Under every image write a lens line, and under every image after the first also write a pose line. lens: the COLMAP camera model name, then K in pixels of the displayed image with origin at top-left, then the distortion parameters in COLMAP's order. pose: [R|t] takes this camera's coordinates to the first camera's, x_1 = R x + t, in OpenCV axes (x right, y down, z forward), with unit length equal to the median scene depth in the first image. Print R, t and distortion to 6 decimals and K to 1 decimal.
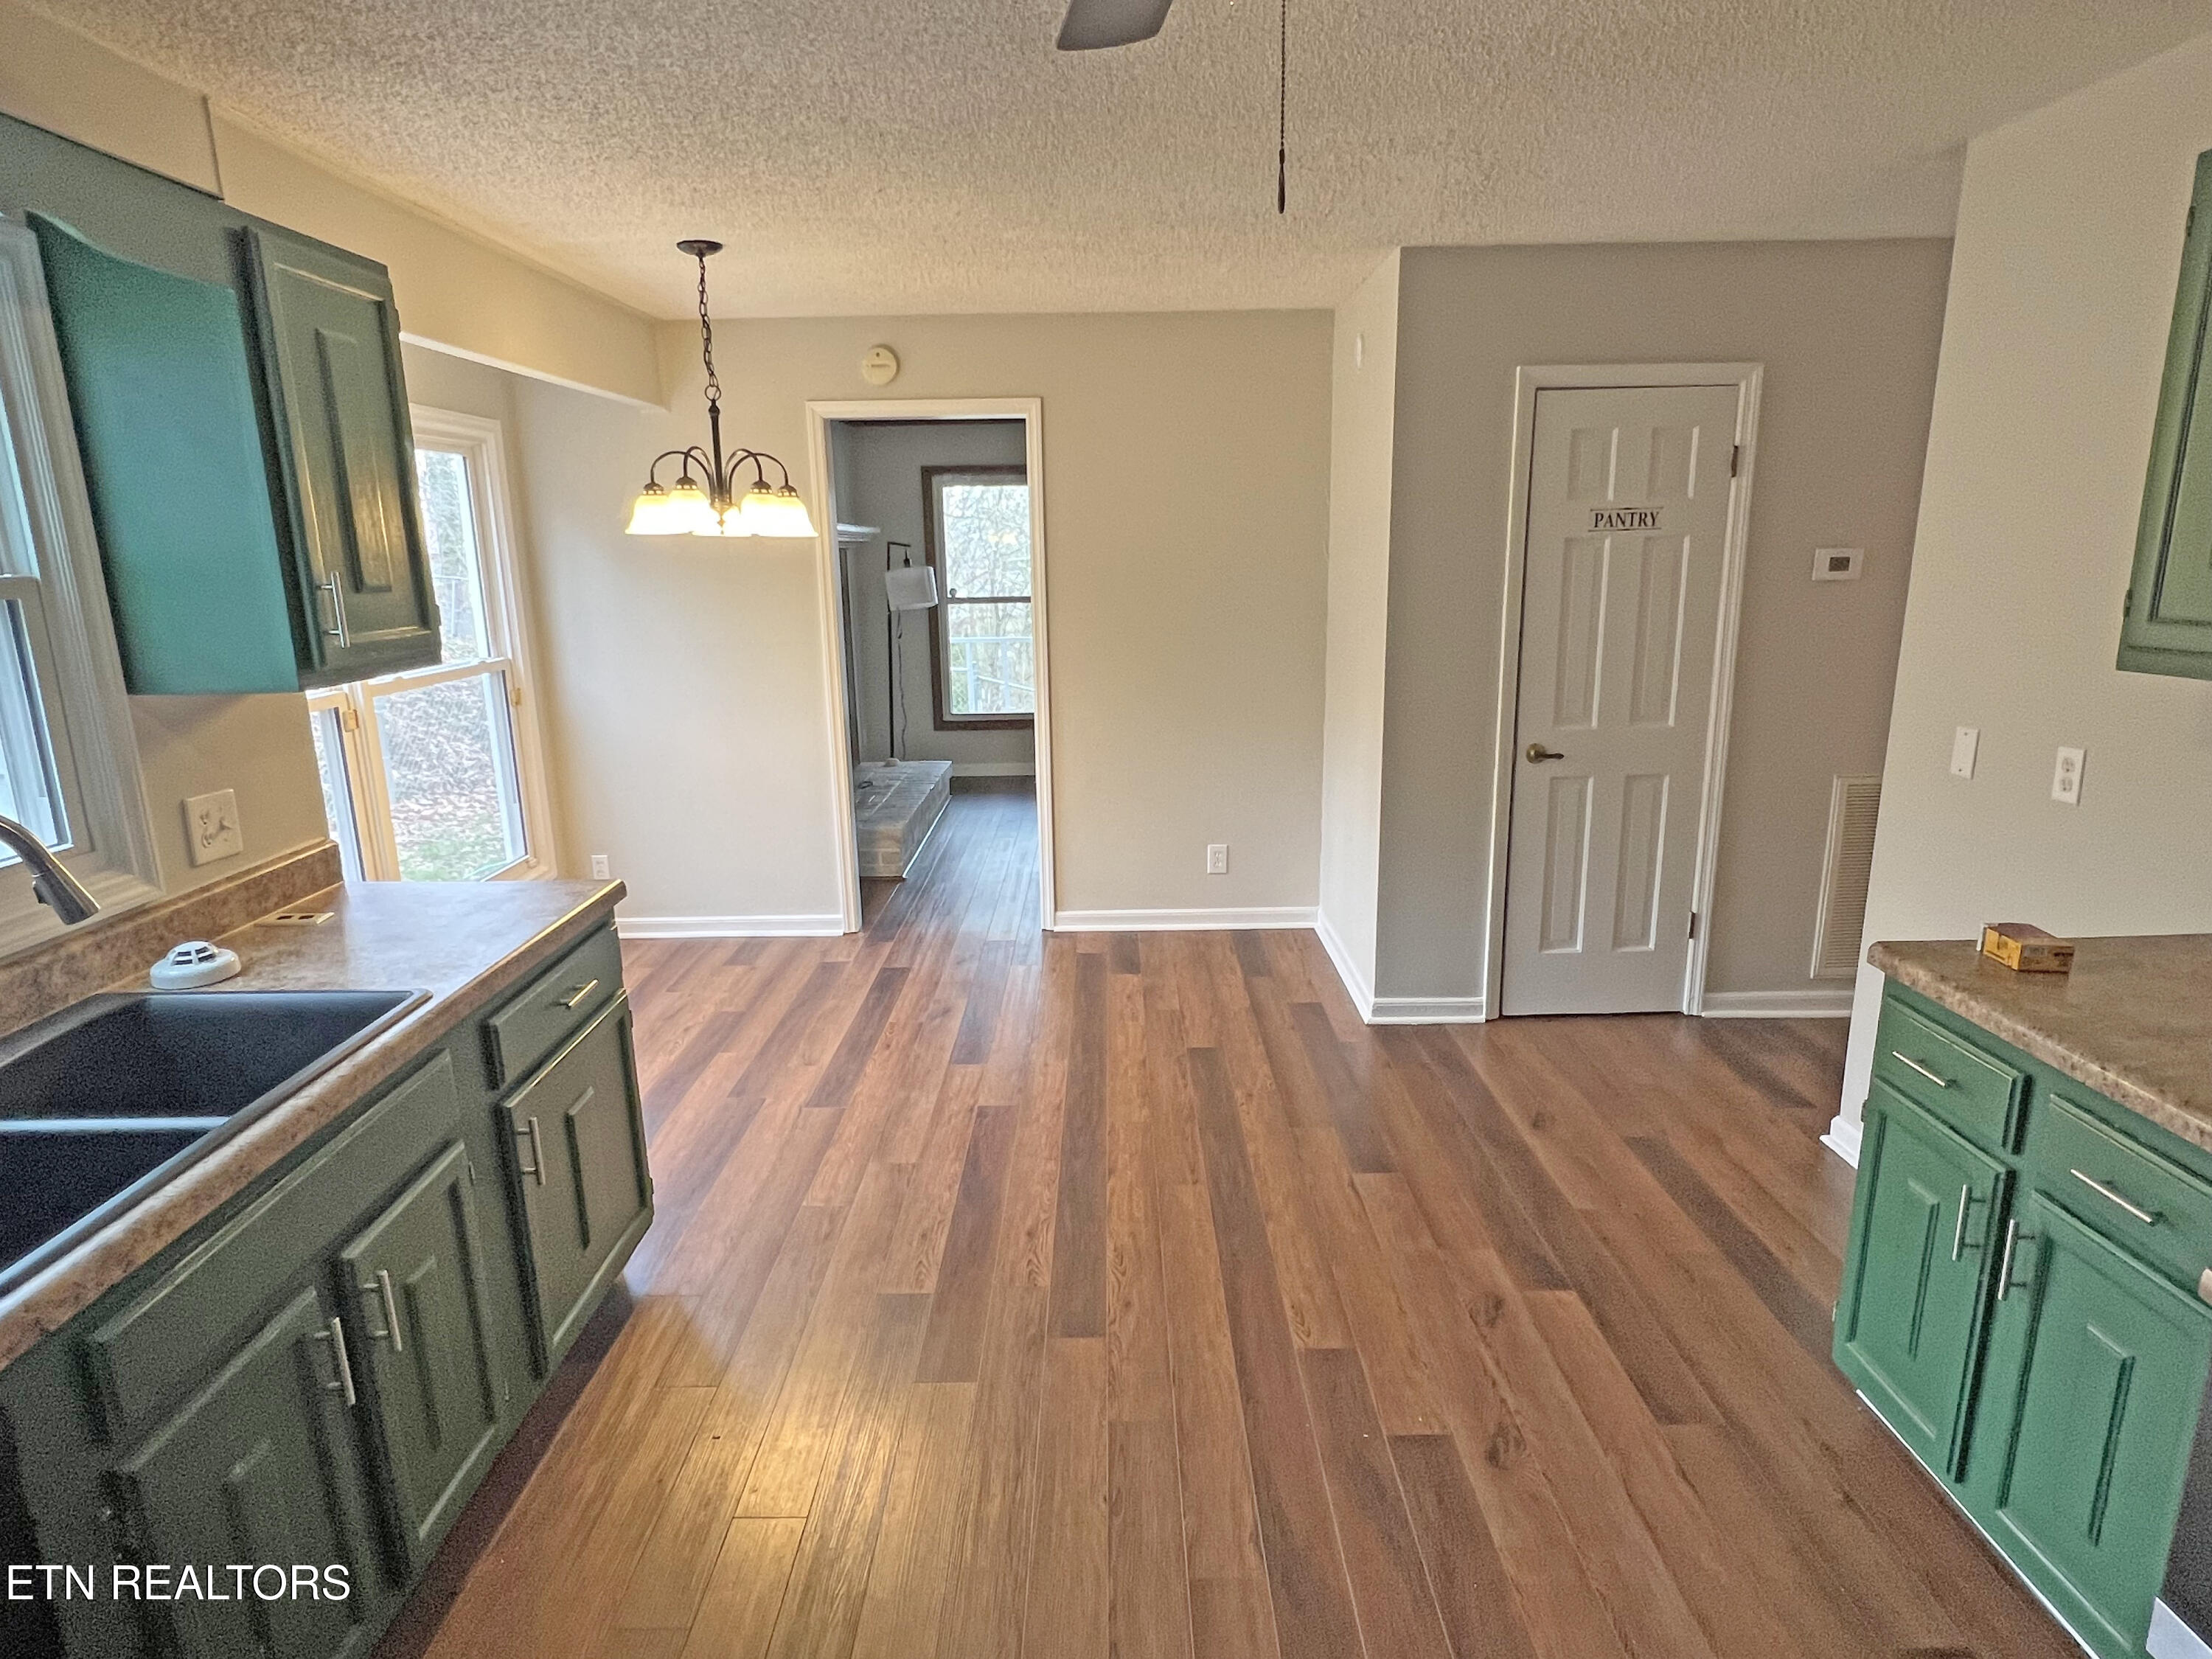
lens RADIAL K [[1236.3, 0, 1108.1], [0, 1236.3, 828.2], [0, 0, 1]] dist [0.000066, 0.000122]
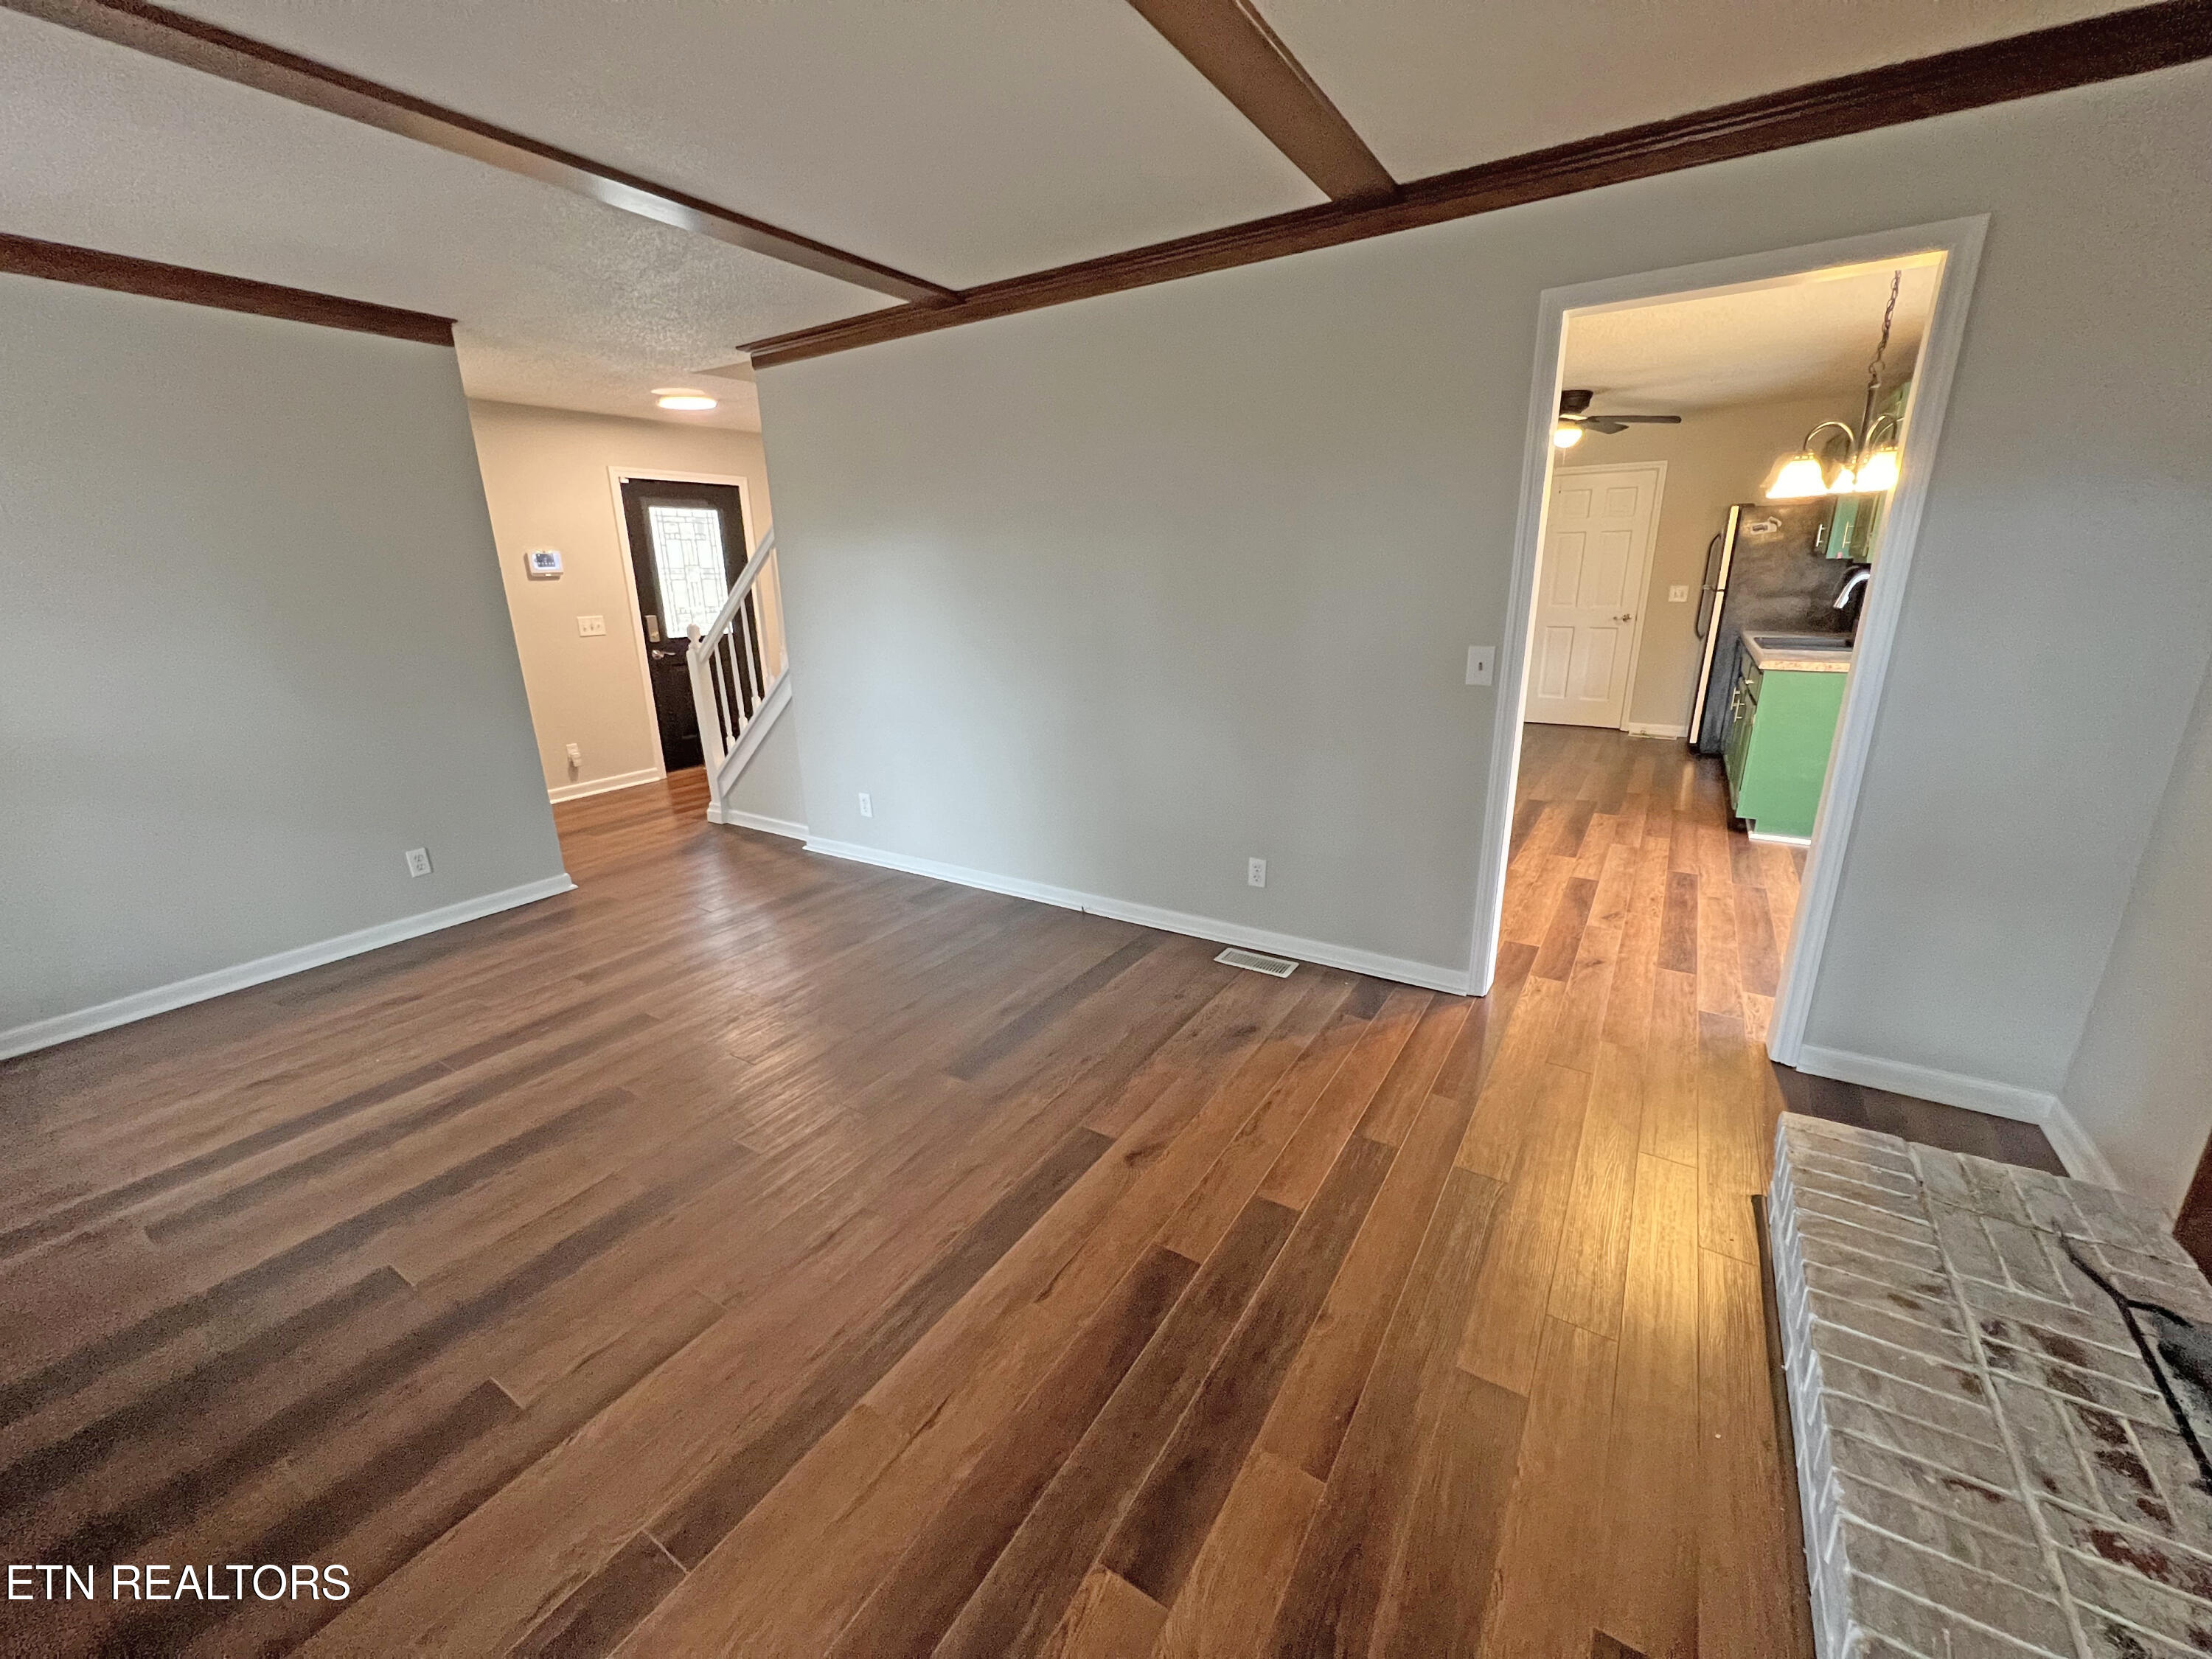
lens RADIAL K [[885.6, 0, 1104.6], [0, 885.6, 830.6], [0, 0, 1]] dist [0.001830, 0.000066]
pose [[-0.843180, -0.128674, 0.522007, -0.210156], [0.151014, 0.875165, 0.459654, -0.512461], [-0.515987, 0.466401, -0.718489, 2.424182]]
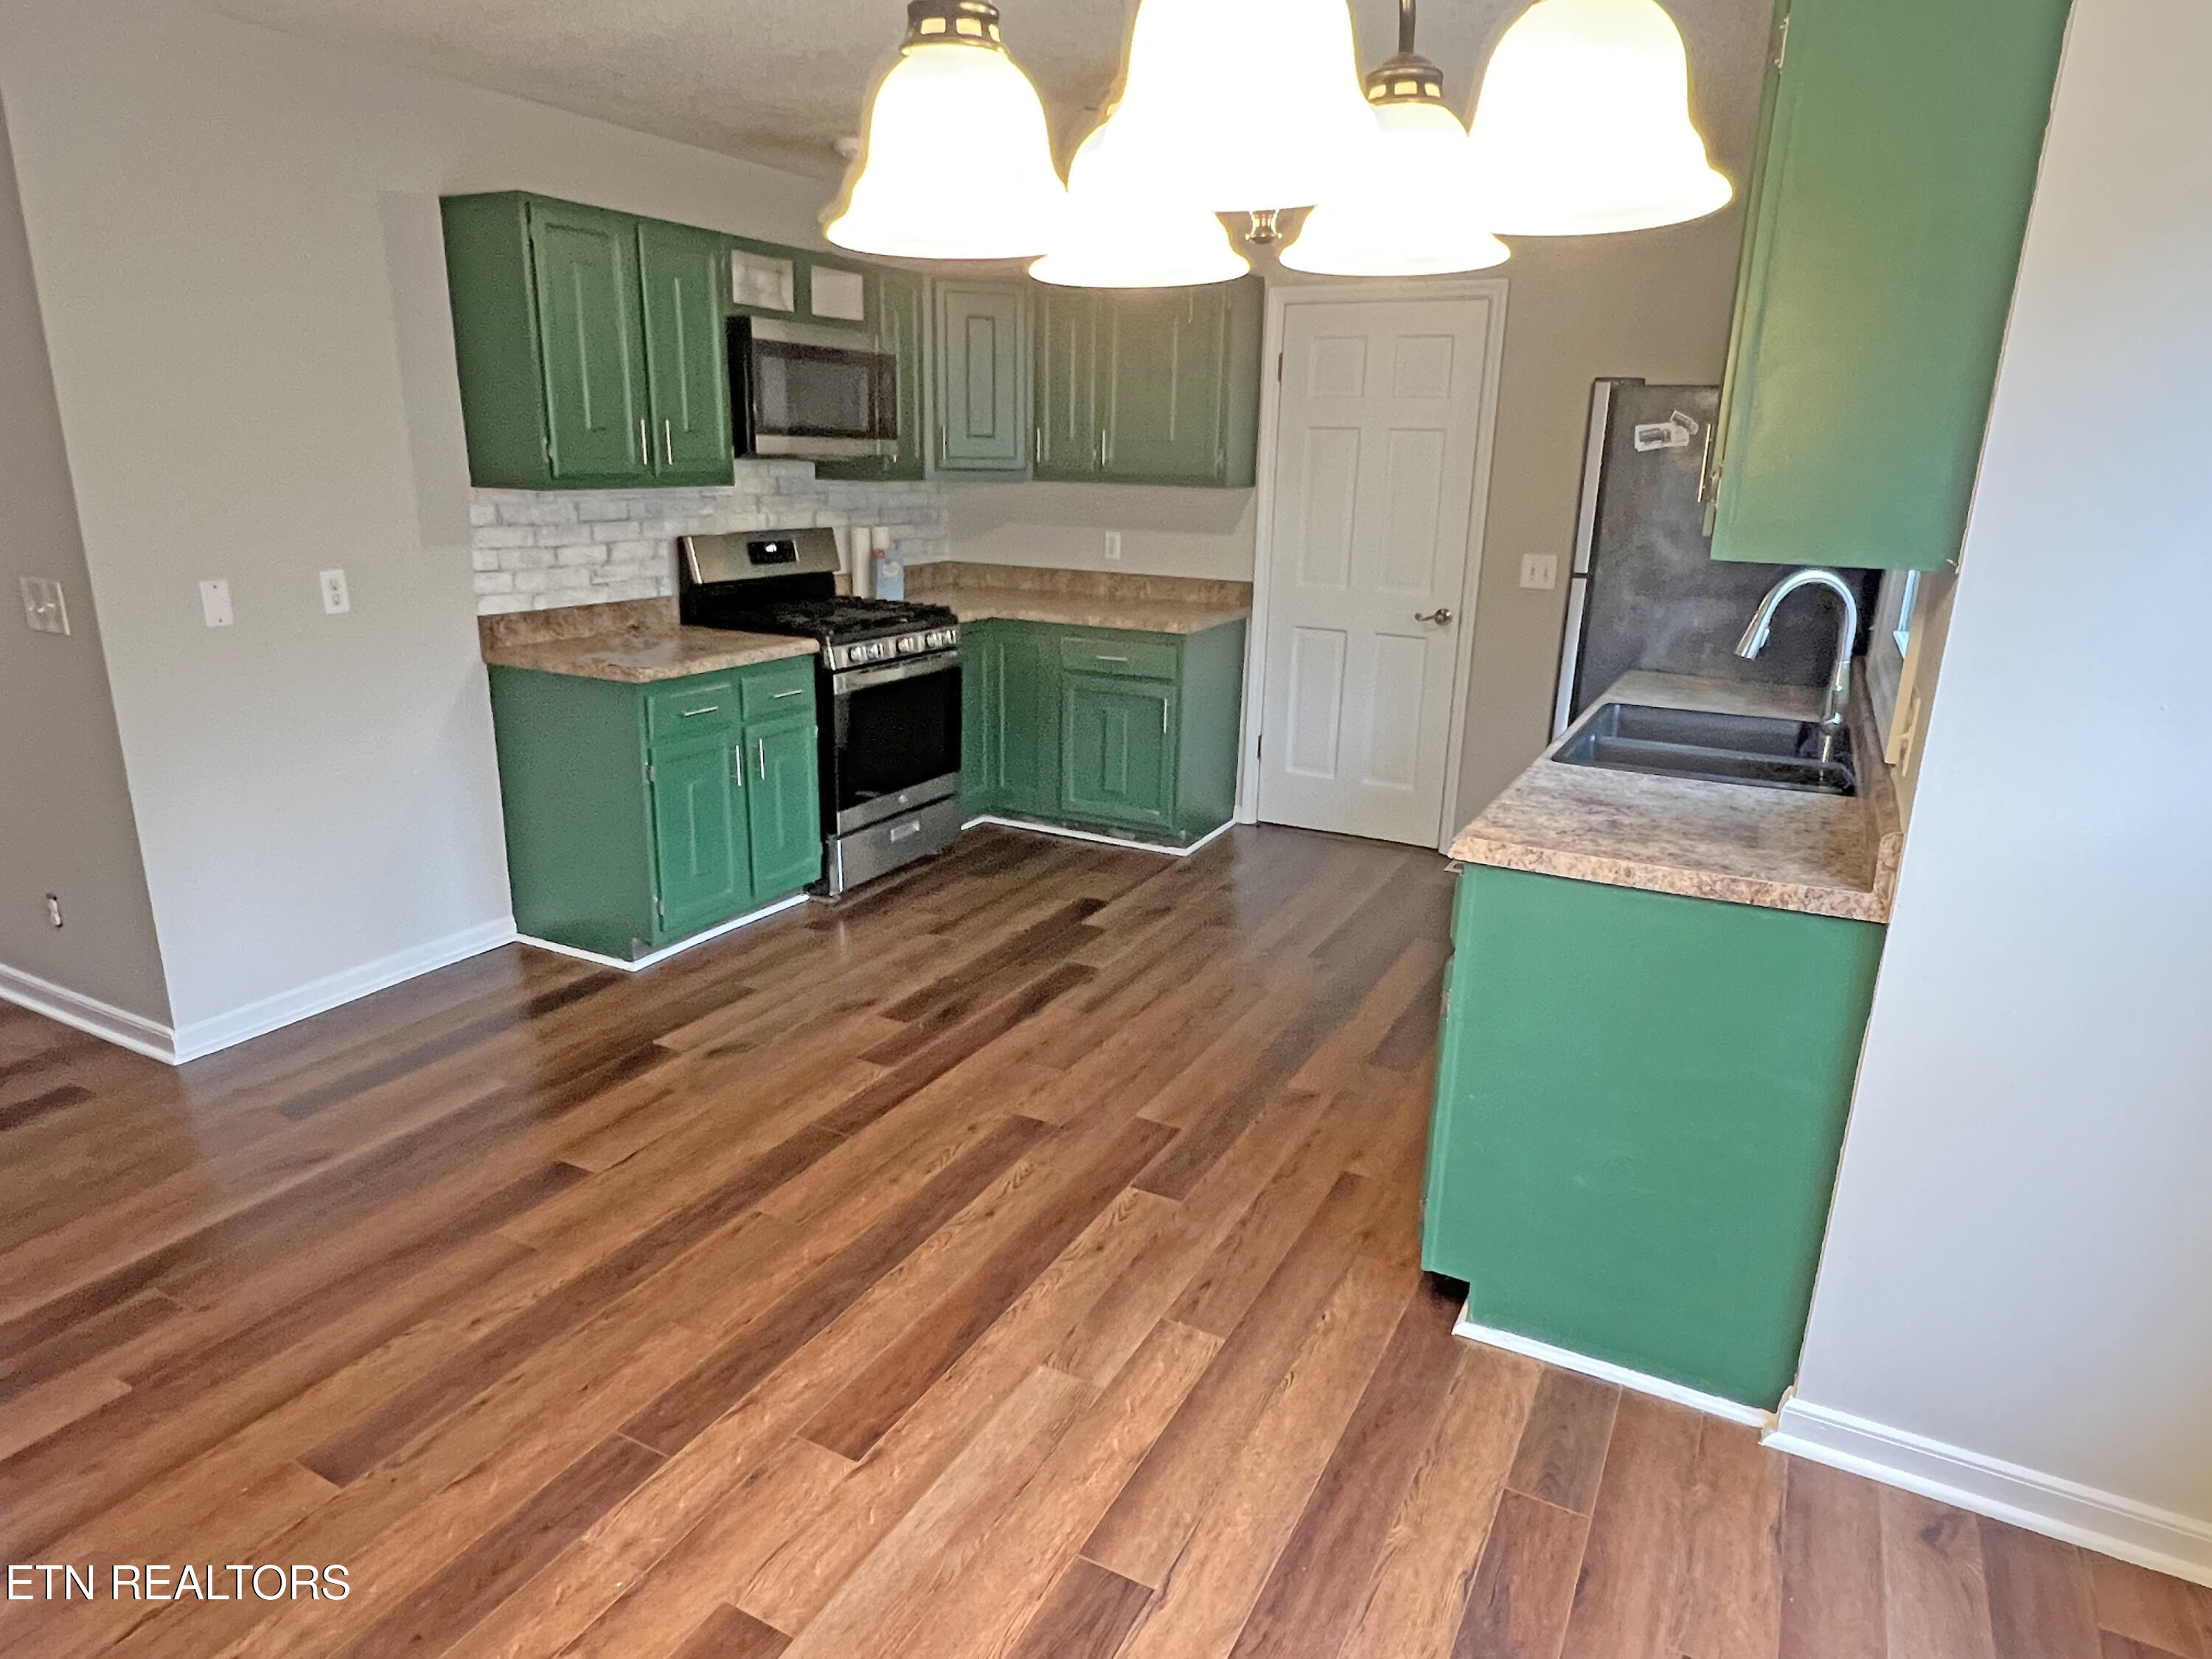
lens RADIAL K [[1320.8, 0, 1104.8], [0, 1320.8, 832.0], [0, 0, 1]] dist [-0.032587, -0.000378]
pose [[-0.885010, -0.132930, 0.446191, -0.457193], [0.098161, 0.883552, 0.457930, -0.286289], [-0.455106, 0.449071, -0.768904, 1.398545]]
